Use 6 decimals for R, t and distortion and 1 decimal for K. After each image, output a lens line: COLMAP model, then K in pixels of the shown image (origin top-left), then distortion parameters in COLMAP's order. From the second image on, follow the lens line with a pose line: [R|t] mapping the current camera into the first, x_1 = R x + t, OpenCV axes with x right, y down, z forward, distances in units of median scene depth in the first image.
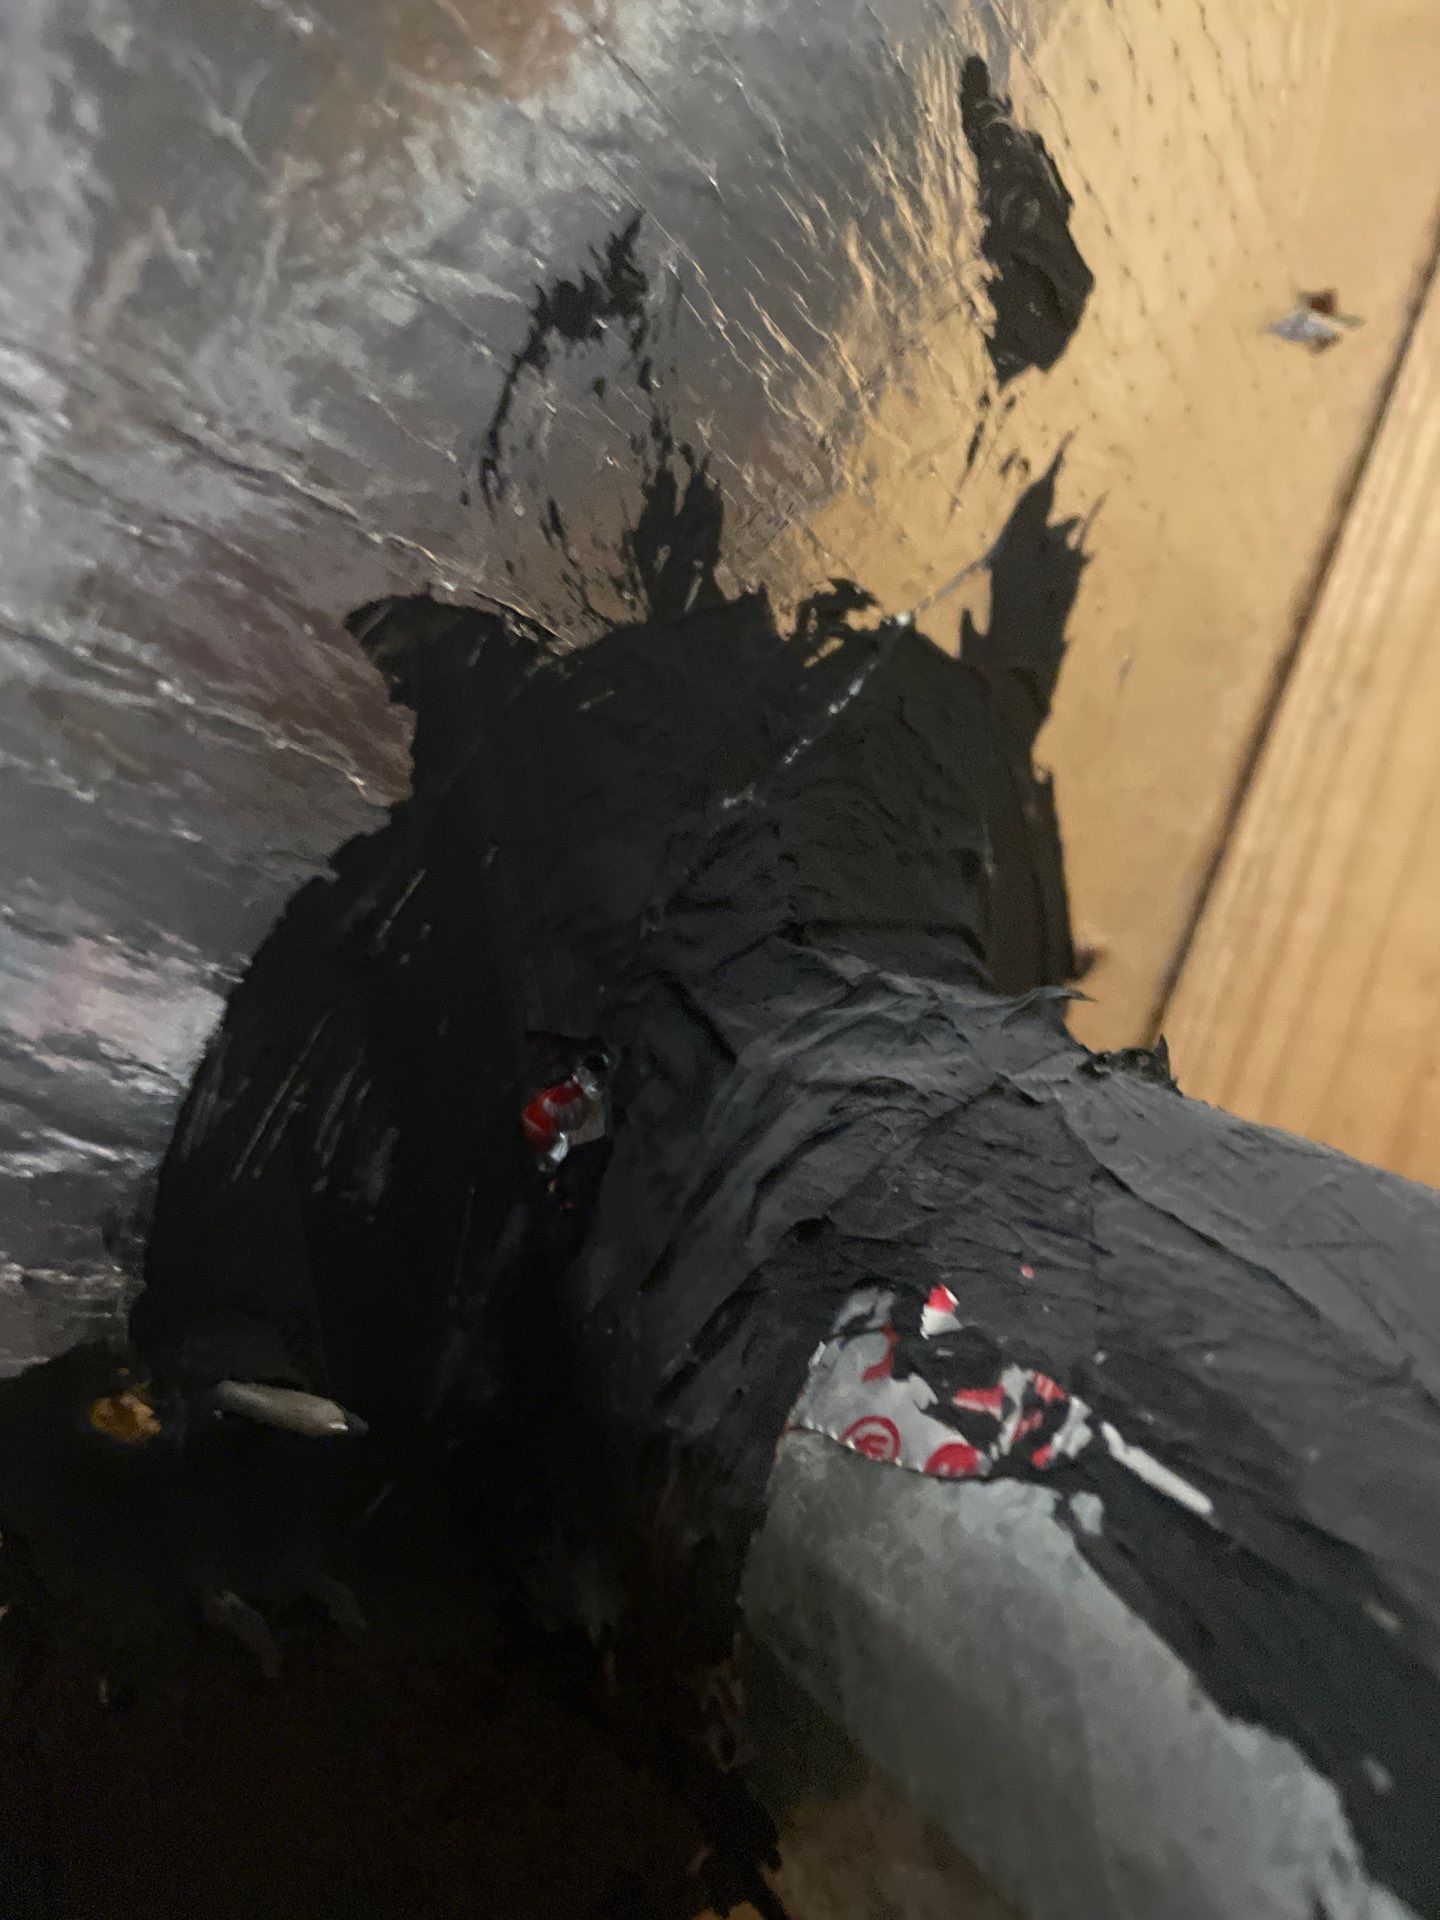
lens RADIAL K [[1481.2, 0, 723.6], [0, 1481.2, 946.9], [0, 0, 1]] dist [0.025502, -0.020986]
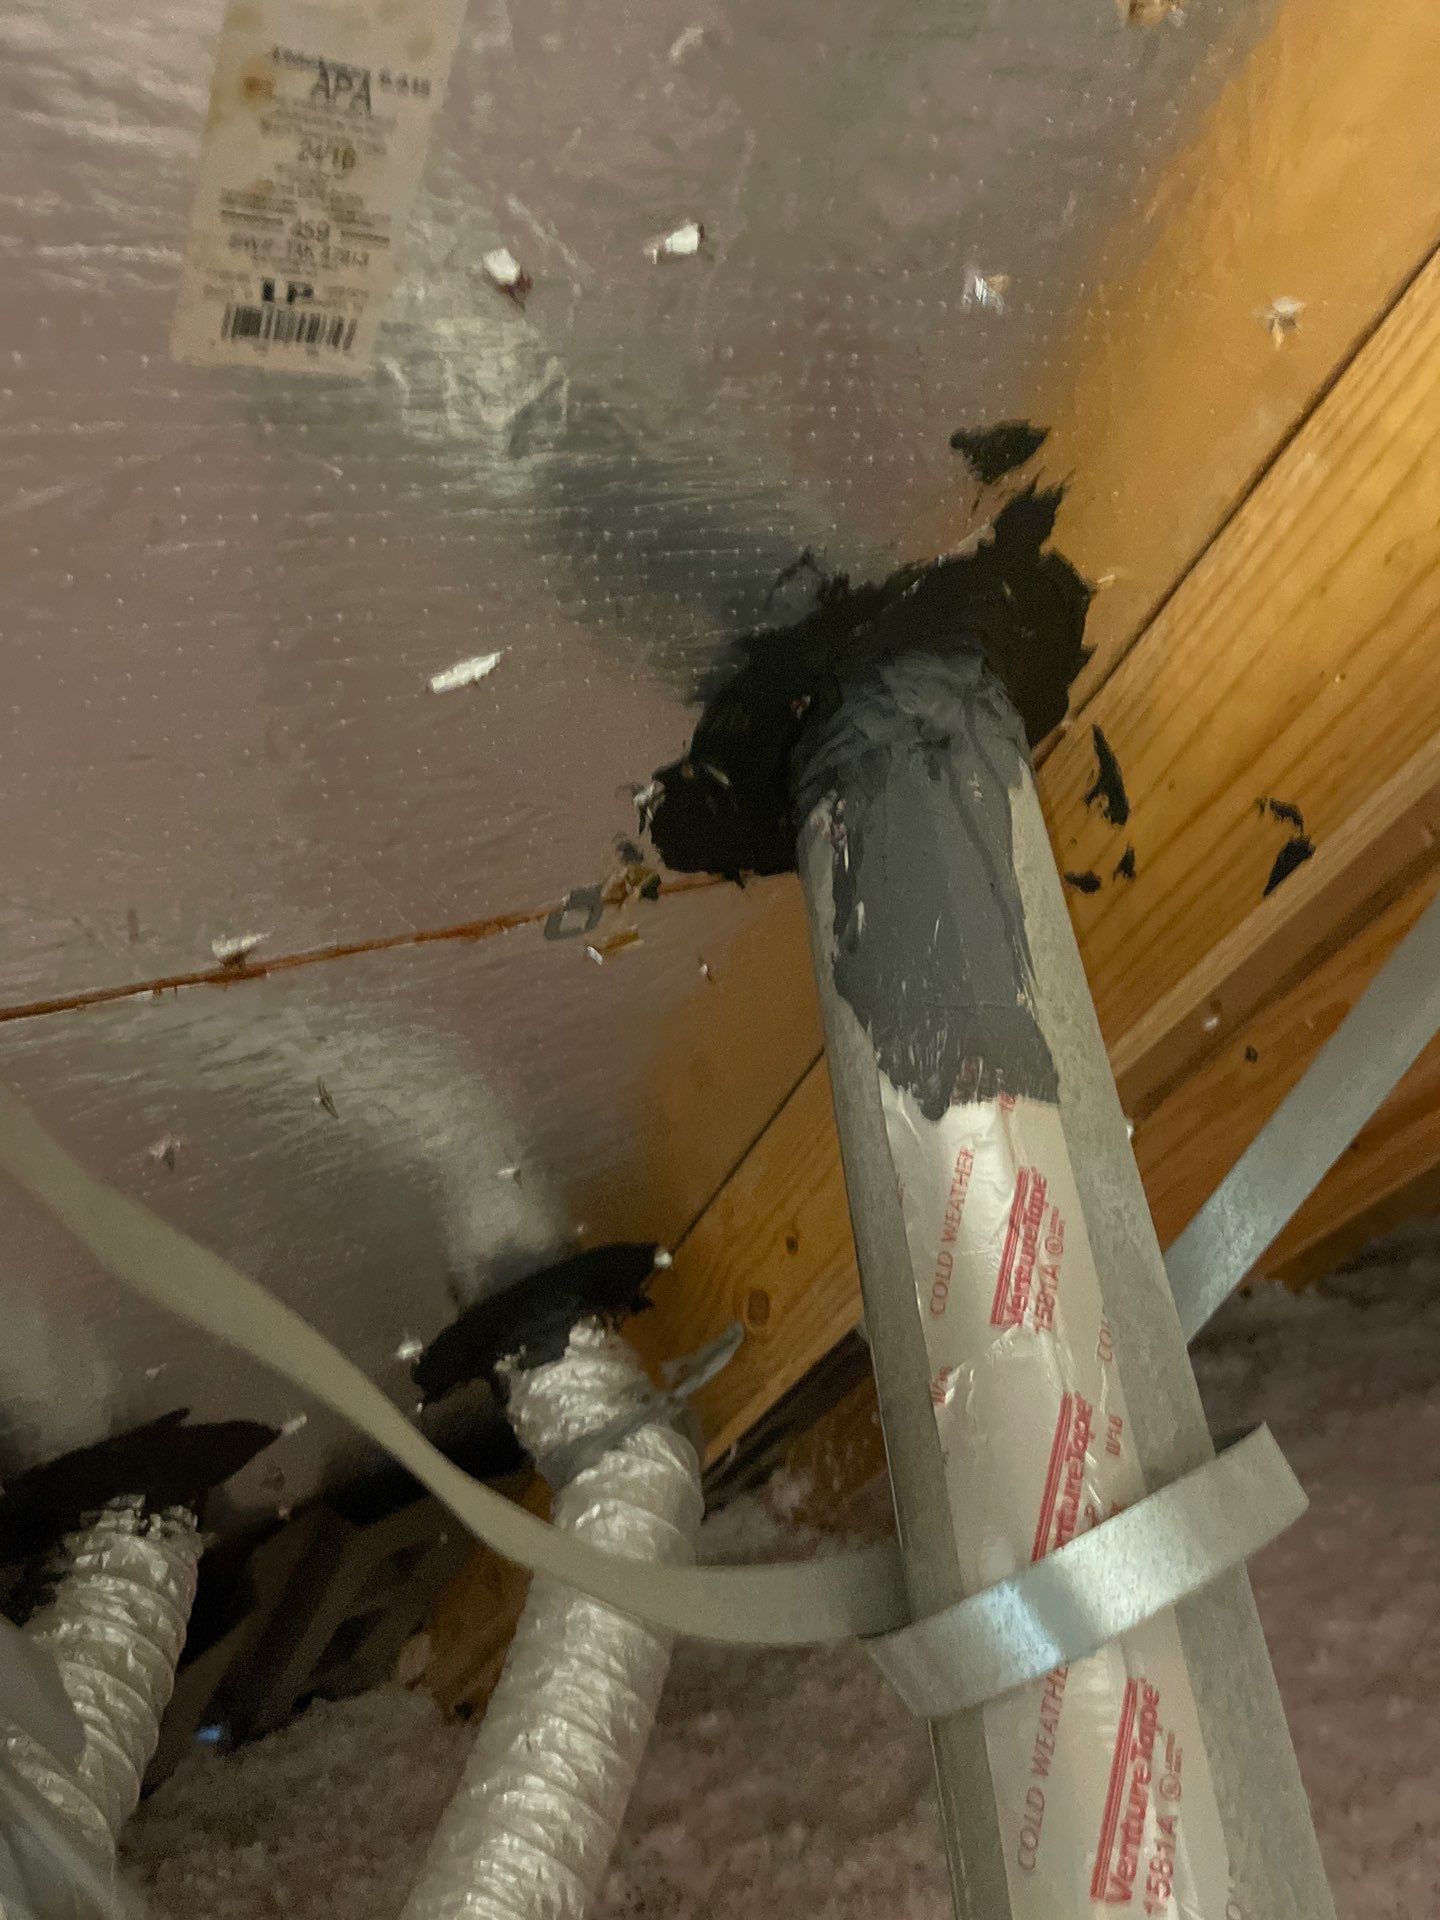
lens RADIAL K [[1451.7, 0, 731.9], [0, 1451.7, 975.7], [0, 0, 1]] dist [0.072707, -0.111865]
pose [[0.893314, 0.335469, -0.299082, 1.183276], [-0.024519, 0.700852, 0.712885, -2.243886], [0.448763, -0.629497, 0.634307, -2.048080]]
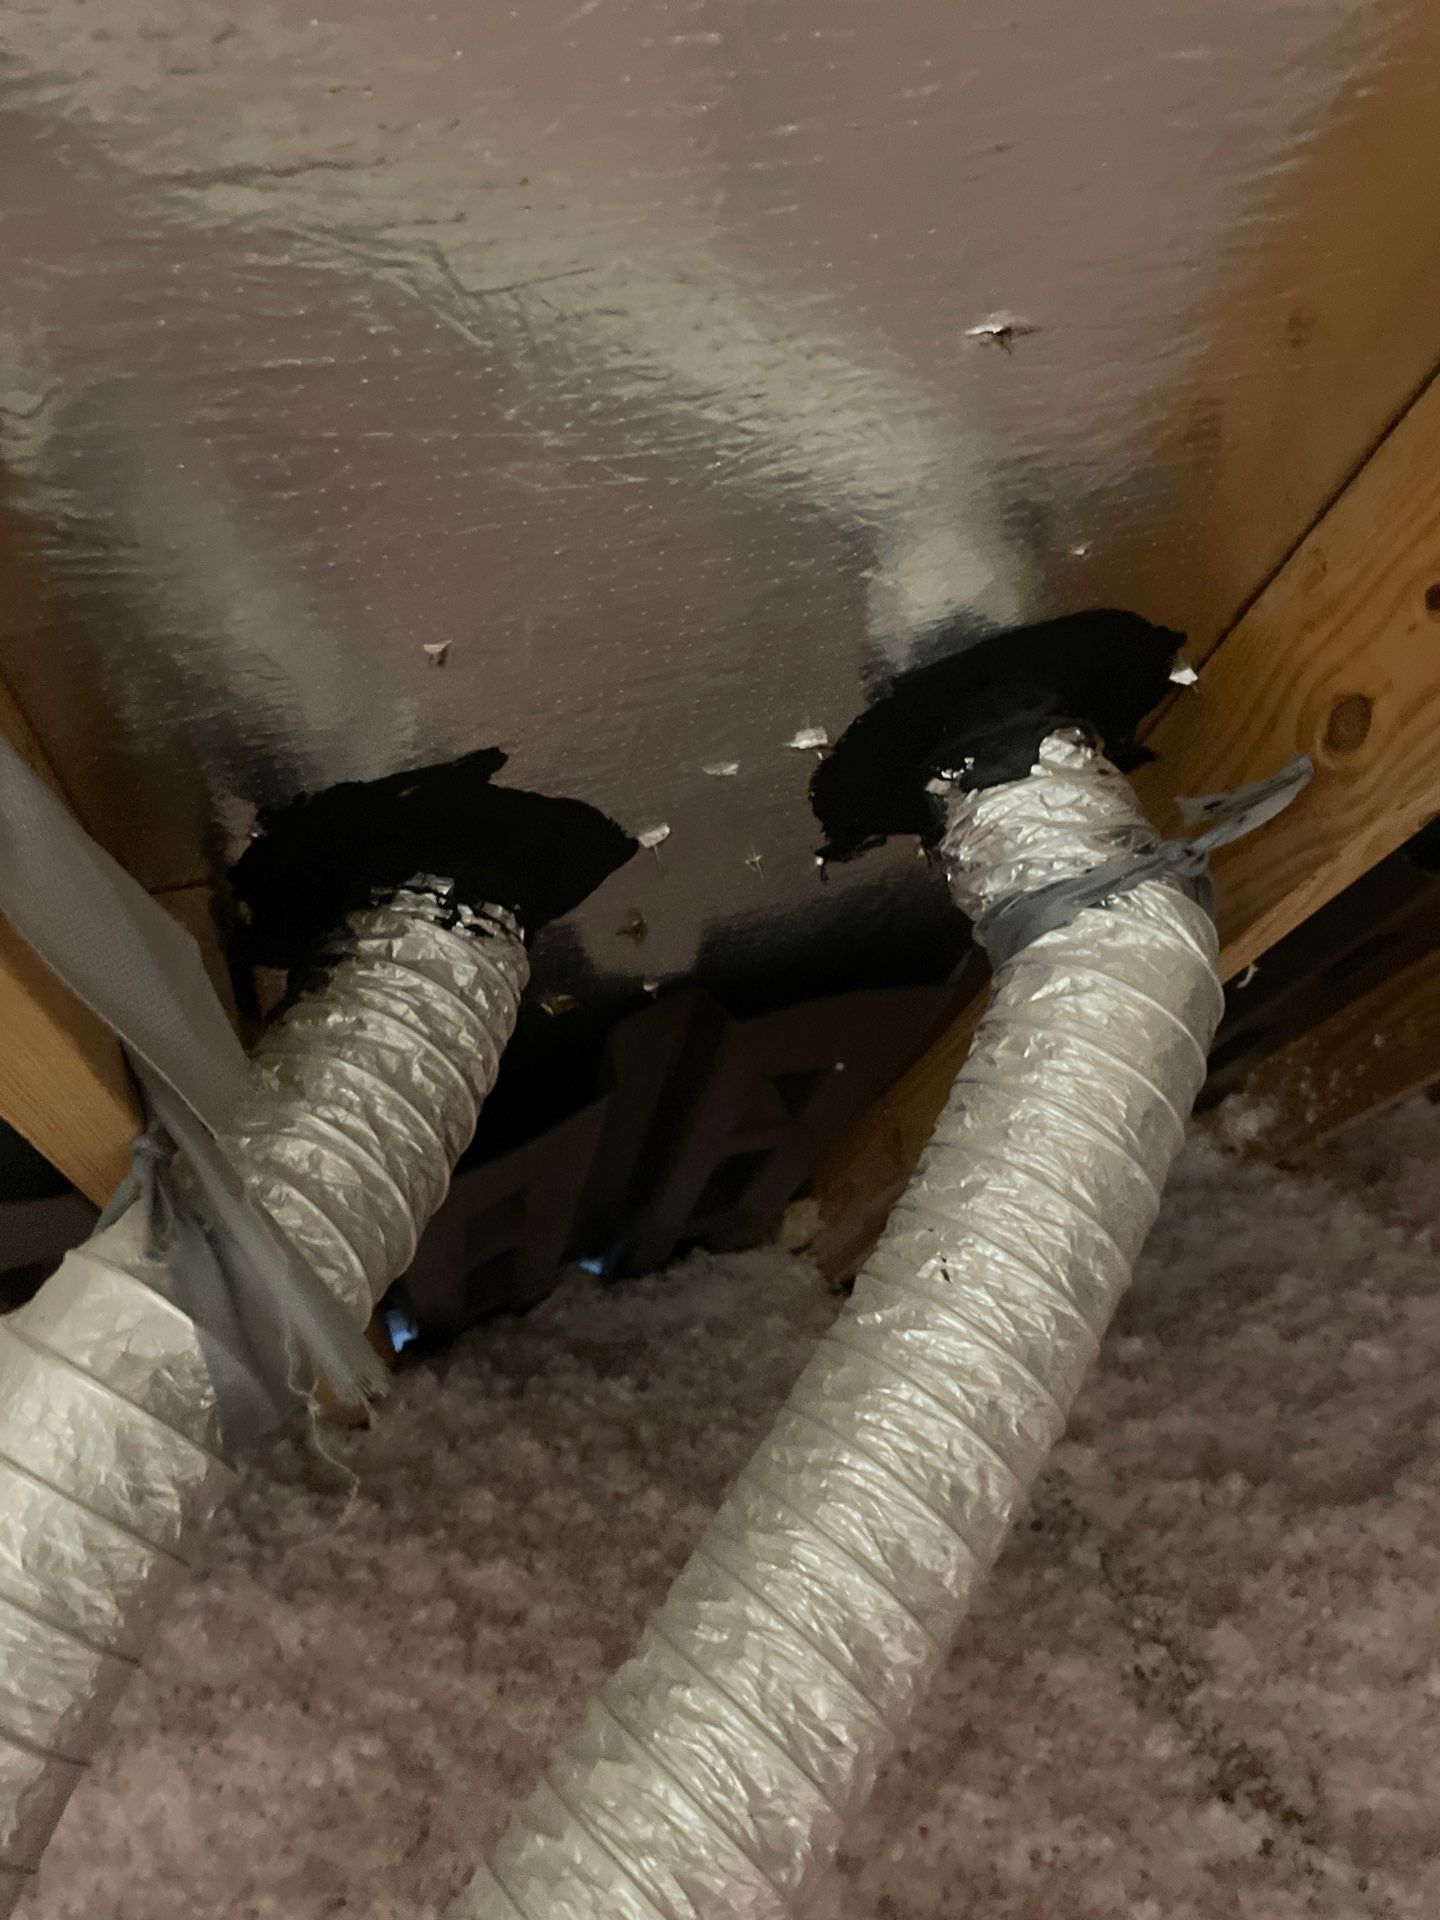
lens RADIAL K [[1451.7, 0, 737.5], [0, 1451.7, 939.1], [0, 0, 1]] dist [0.072707, -0.111865]
pose [[0.754666, 0.474718, -0.452904, 0.638763], [0.142728, 0.554975, 0.819531, 0.452827], [0.640396, -0.683115, 0.351065, -1.742652]]
